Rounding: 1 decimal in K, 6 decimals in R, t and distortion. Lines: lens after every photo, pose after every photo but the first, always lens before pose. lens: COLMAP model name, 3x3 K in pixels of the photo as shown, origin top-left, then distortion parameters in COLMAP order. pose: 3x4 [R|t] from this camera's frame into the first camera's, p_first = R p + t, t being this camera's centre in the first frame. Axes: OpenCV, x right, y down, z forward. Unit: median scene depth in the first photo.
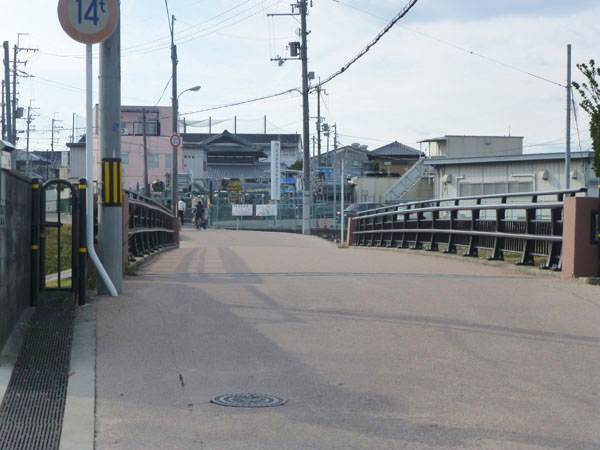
lens RADIAL K [[1382.6, 0, 299.9], [0, 1382.6, 224.9], [0, 0, 1]] dist [0.080370, 0.000000]
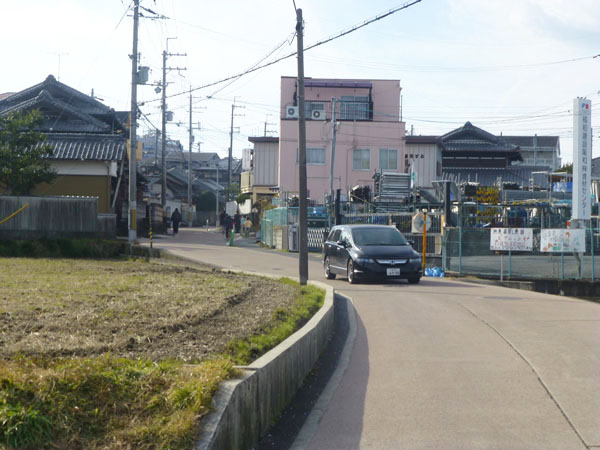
lens RADIAL K [[1310.2, 0, 299.7], [0, 1310.2, 225.0], [0, 0, 1]] dist [0.313278, 0.000000]
pose [[0.984794, 0.009895, -0.173447, -0.028478], [-0.011715, 0.999886, -0.009475, -0.008700], [0.173333, 0.011363, 0.984798, 0.425358]]
